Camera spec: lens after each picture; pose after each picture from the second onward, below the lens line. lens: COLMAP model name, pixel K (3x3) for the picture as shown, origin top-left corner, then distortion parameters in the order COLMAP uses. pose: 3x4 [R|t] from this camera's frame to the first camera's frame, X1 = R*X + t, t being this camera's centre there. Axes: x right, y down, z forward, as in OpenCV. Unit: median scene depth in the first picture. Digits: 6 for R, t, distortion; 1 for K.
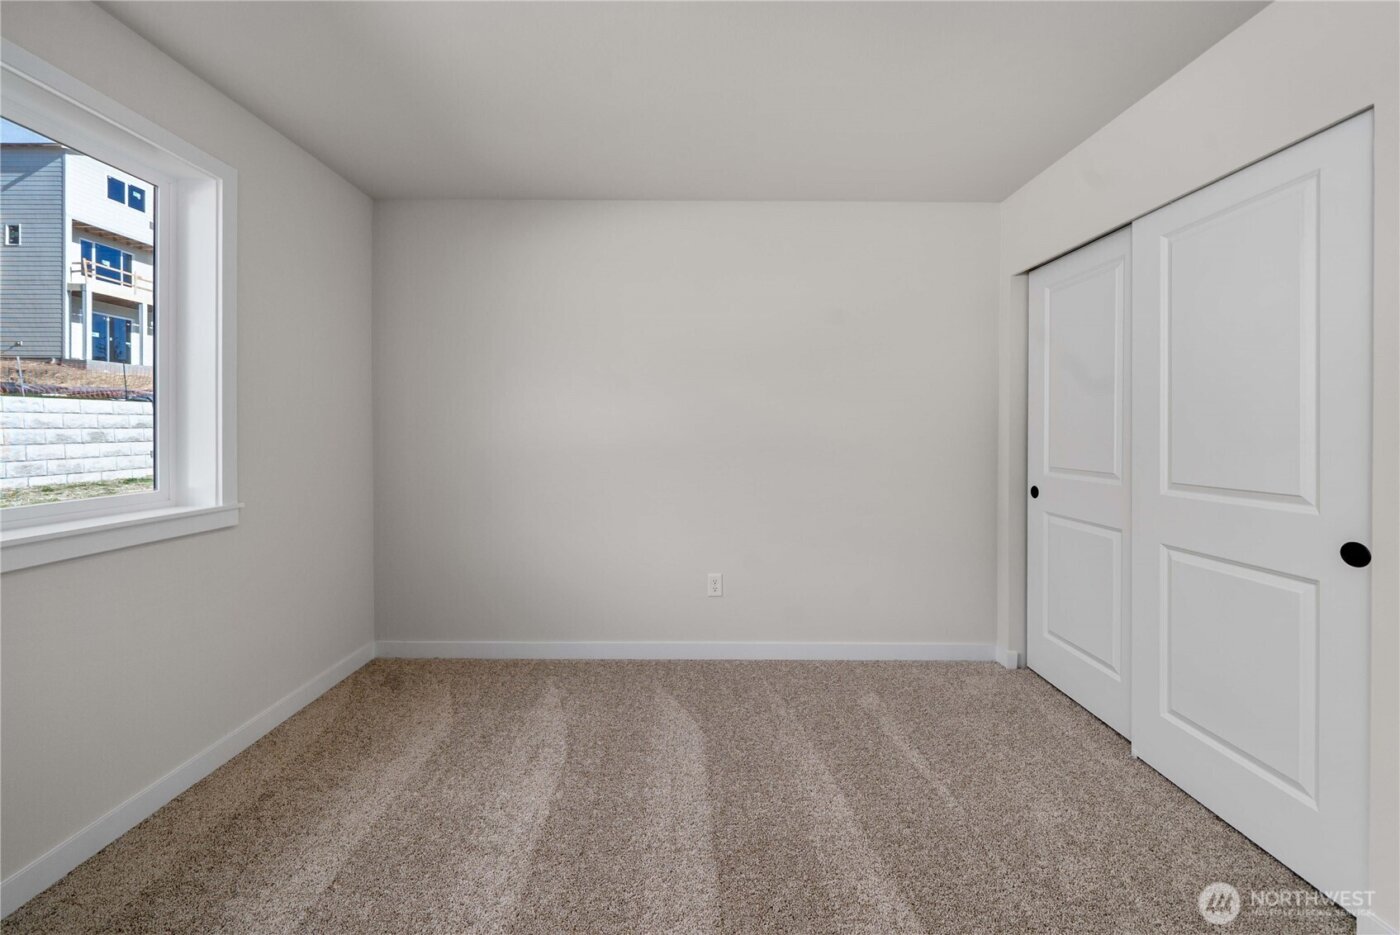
lens RADIAL K [[535.0, 0, 700.0], [0, 535.0, 431.0], [0, 0, 1]] dist [-0.001963, 0.000152]
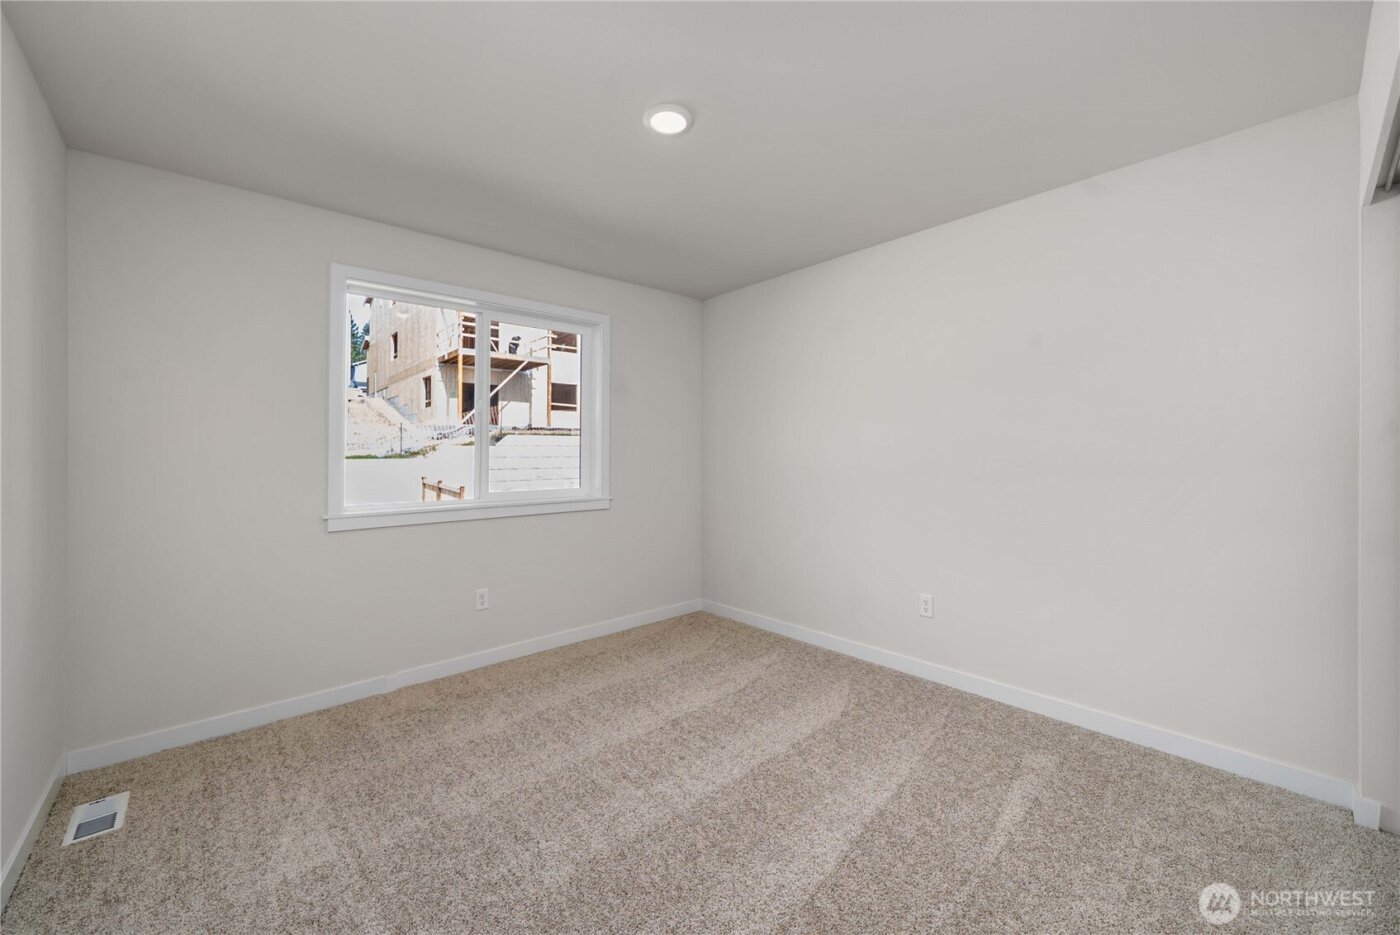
lens RADIAL K [[550.6, 0, 699.7], [0, 550.6, 446.6], [0, 0, 1]] dist [-0.002077, -0.000133]
pose [[0.666983, -0.020170, -0.744800, 0.648664], [0.008205, 0.999772, -0.019728, 0.004562], [0.745027, 0.007047, 0.666997, -0.021506]]
